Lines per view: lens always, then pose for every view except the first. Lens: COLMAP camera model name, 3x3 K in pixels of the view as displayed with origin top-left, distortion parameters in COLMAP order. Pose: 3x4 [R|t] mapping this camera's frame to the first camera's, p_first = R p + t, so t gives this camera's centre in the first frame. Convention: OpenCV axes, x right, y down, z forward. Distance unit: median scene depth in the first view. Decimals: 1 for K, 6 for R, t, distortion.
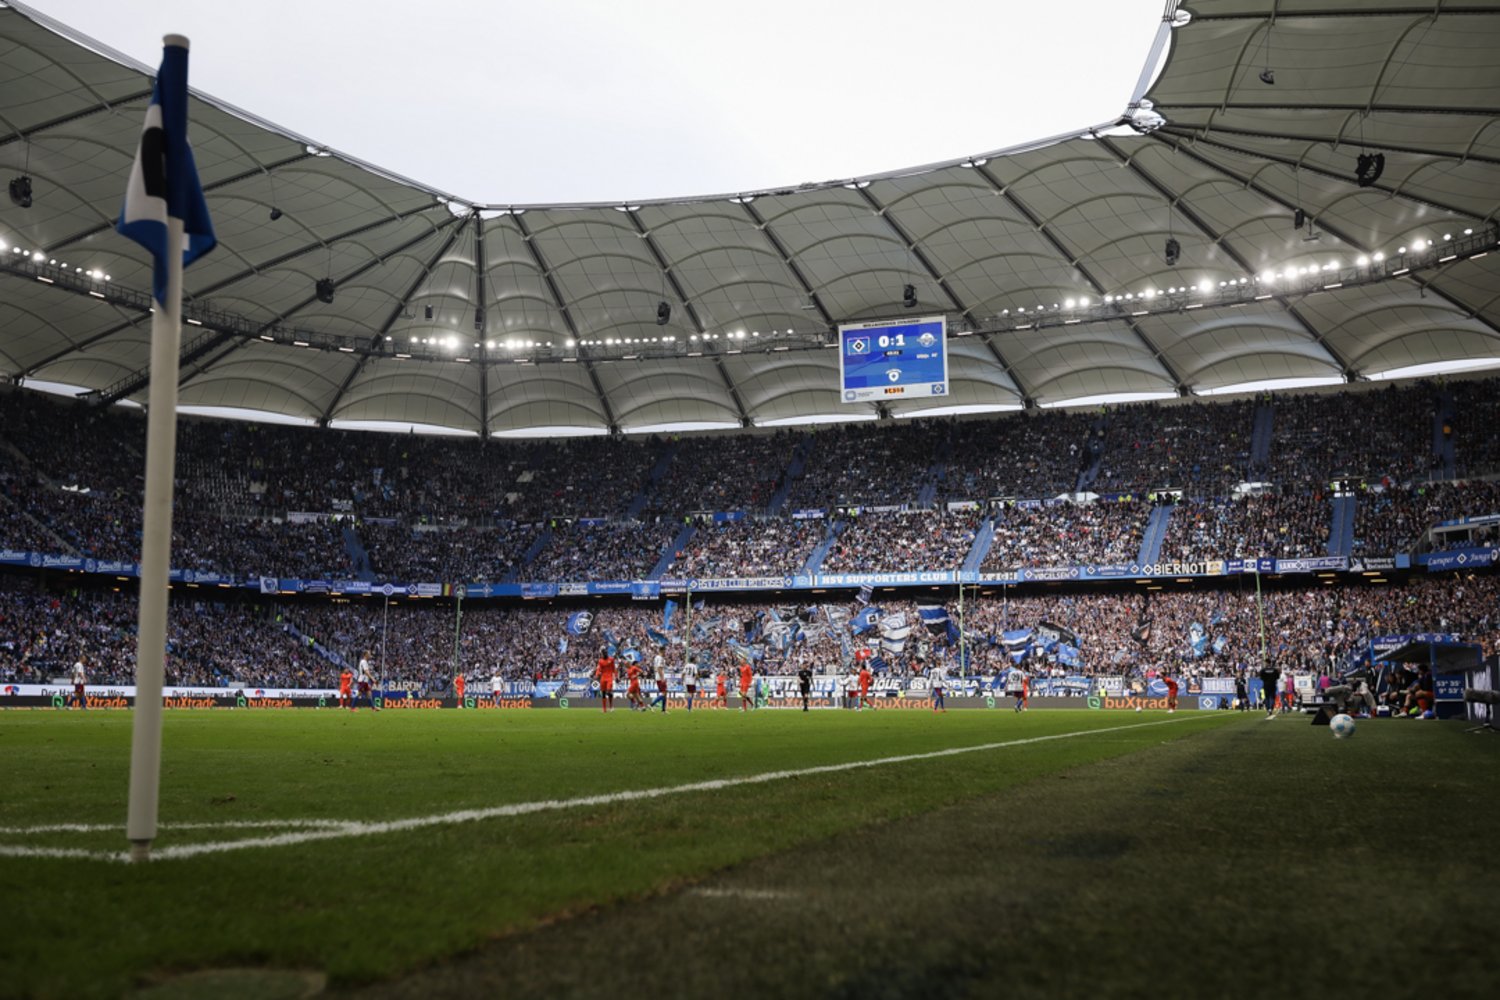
lens RADIAL K [[1532.1, 0, 783.0], [0, 1532.1, 488.3], [0, 0, 1]] dist [-0.001191, 0.001596]
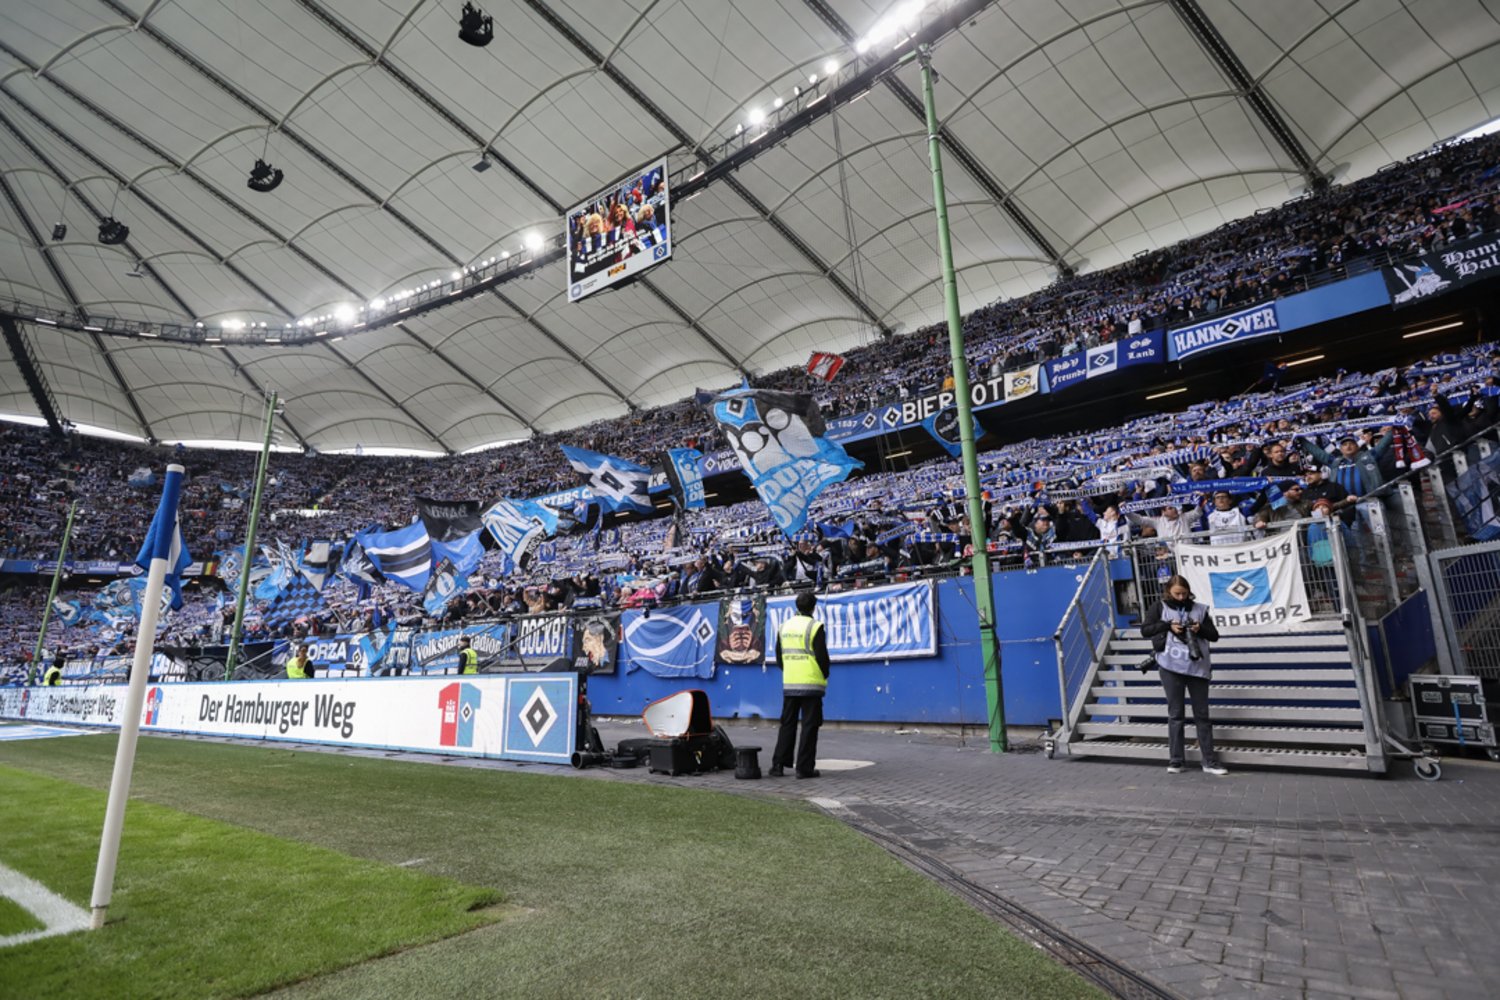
lens RADIAL K [[753.2, 0, 750.0], [0, 753.2, 500.0], [0, 0, 1]] dist [-0.001753, -0.000494]
pose [[0.955128, -0.076523, -0.286139, 0.262610], [0.047070, 0.992988, -0.108436, 0.104014], [0.292431, 0.090101, 0.952033, 0.761216]]
